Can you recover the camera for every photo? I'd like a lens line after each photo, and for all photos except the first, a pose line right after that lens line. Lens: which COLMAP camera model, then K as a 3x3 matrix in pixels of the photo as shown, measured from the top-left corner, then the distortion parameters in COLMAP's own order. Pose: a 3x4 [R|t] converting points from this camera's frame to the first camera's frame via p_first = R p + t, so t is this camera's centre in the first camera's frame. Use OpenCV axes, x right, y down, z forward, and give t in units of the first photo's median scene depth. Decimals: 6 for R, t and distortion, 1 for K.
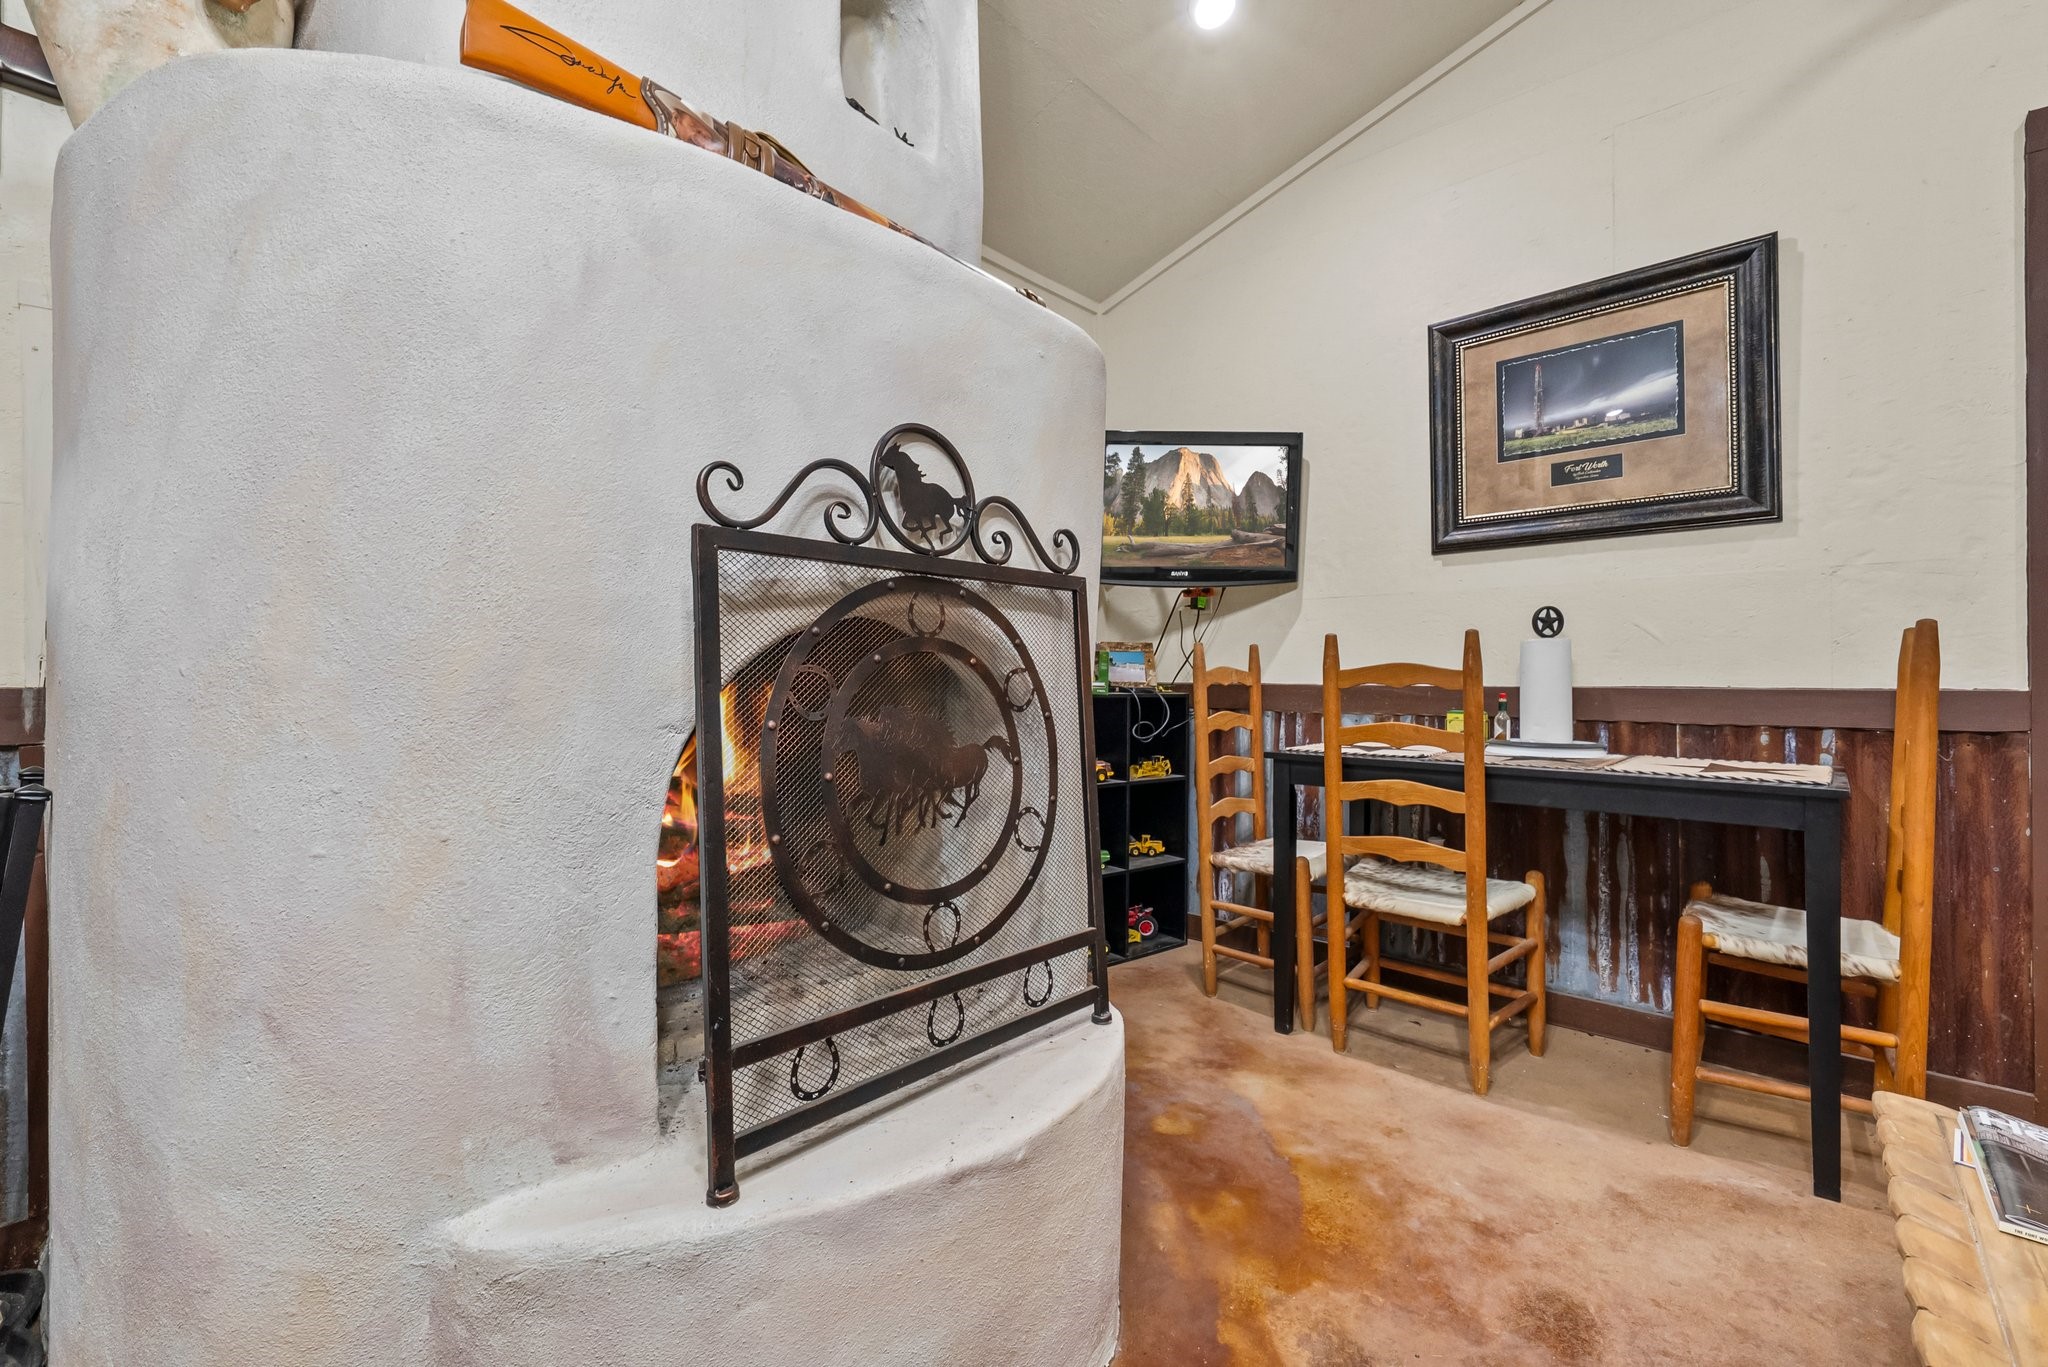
lens RADIAL K [[863.4, 0, 1018.7], [0, 863.4, 668.2], [0, 0, 1]] dist [-0.001061, 0.000190]
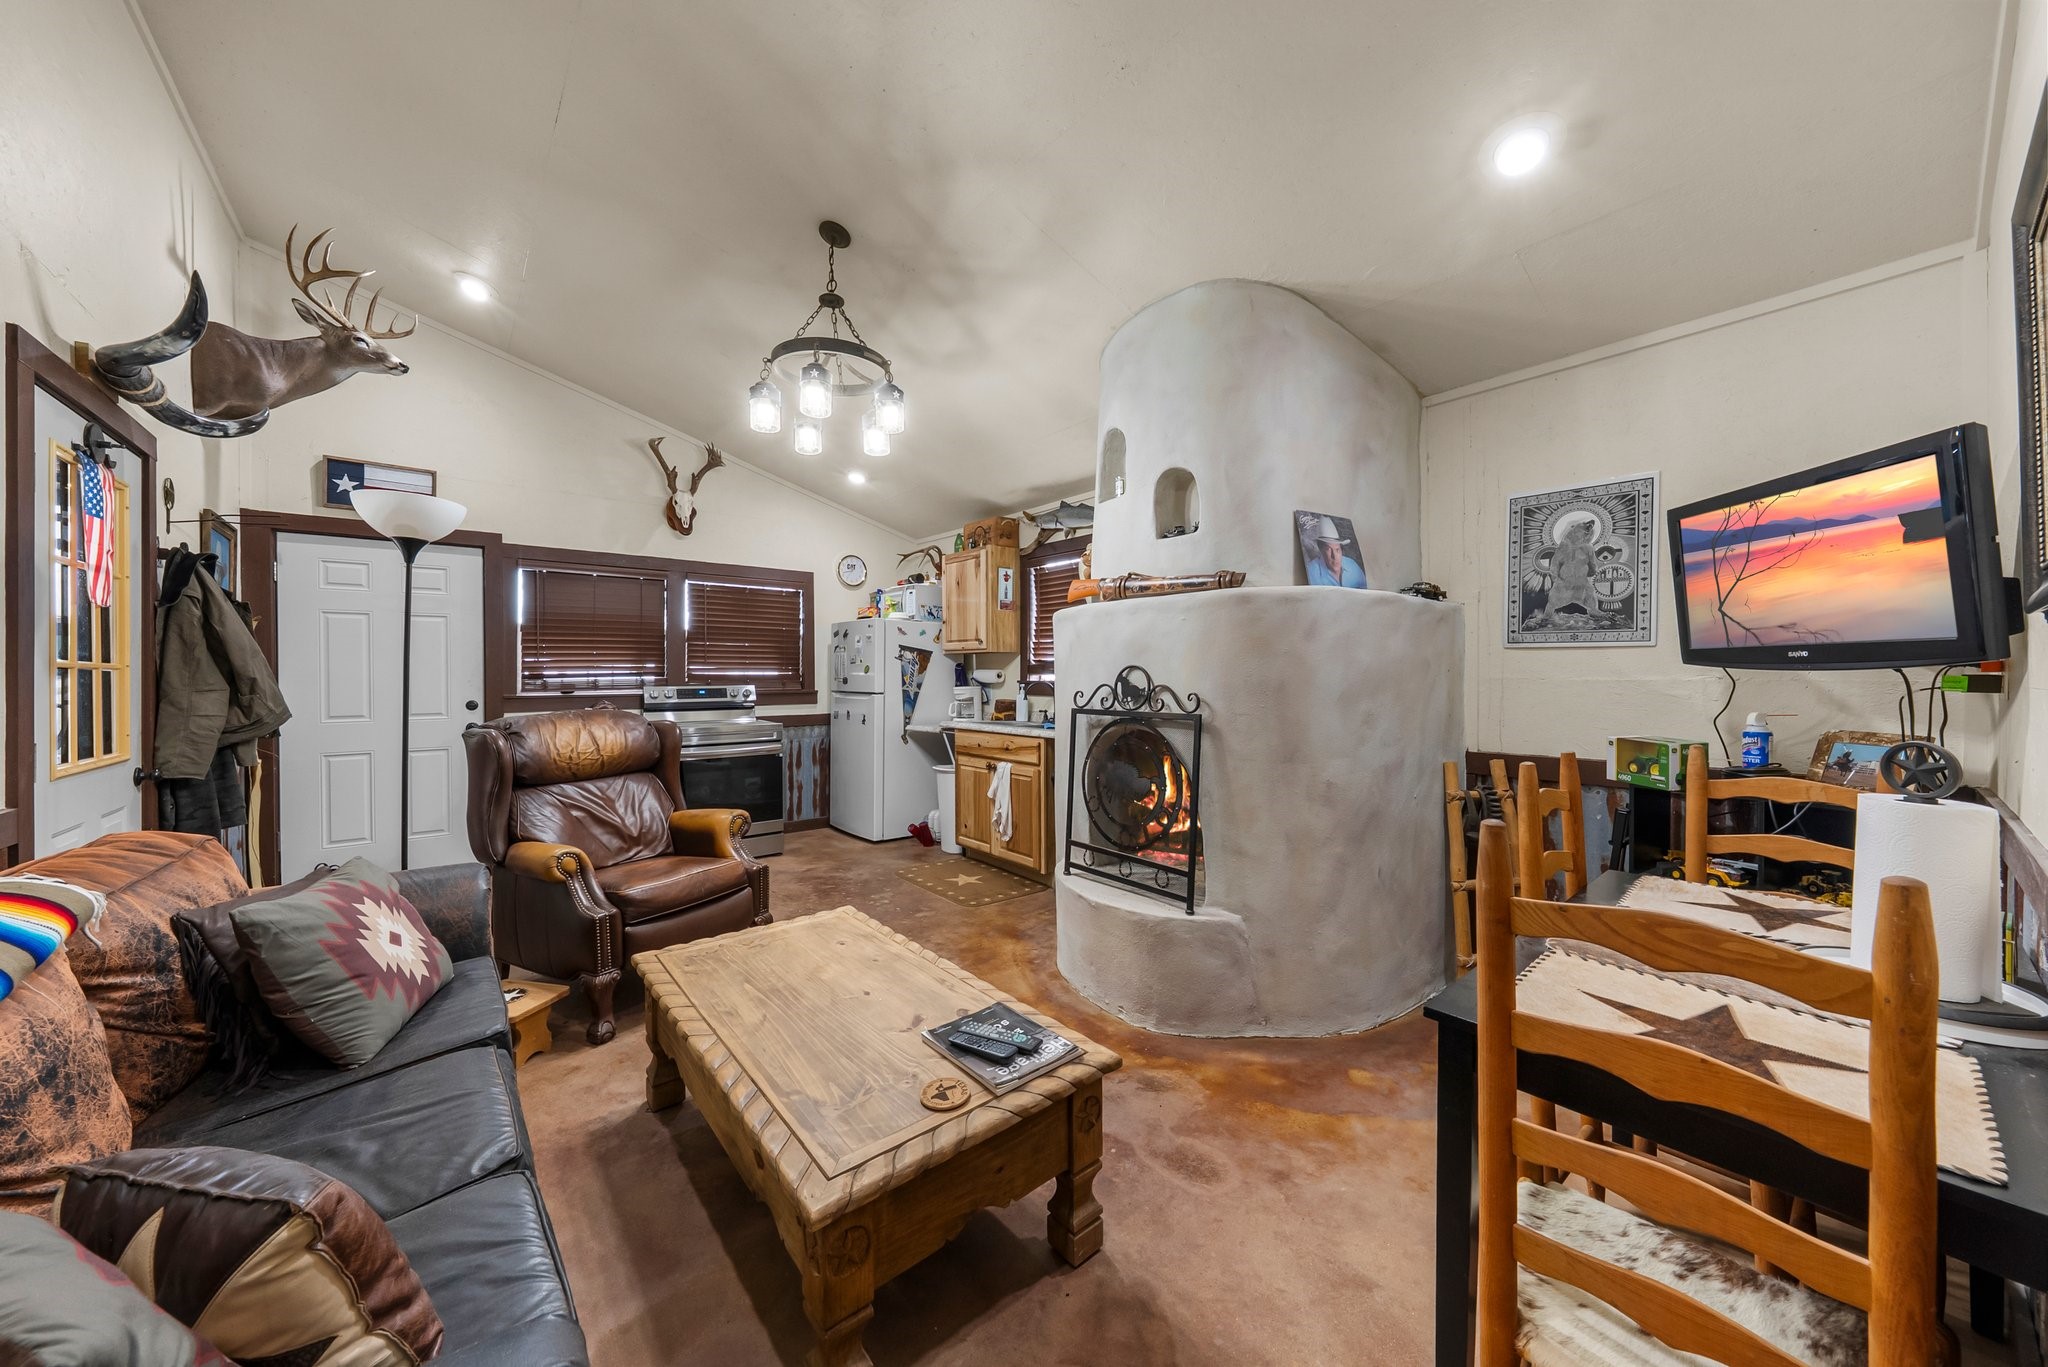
lens RADIAL K [[703.3, 0, 1022.7], [0, 703.3, 679.1], [0, 0, 1]] dist [-0.005053, -0.000048]
pose [[-0.139136, 0.003581, -0.990267, 1.209290], [0.015513, 0.999879, 0.001436, -0.130116], [0.990152, -0.015163, -0.139174, 0.513689]]
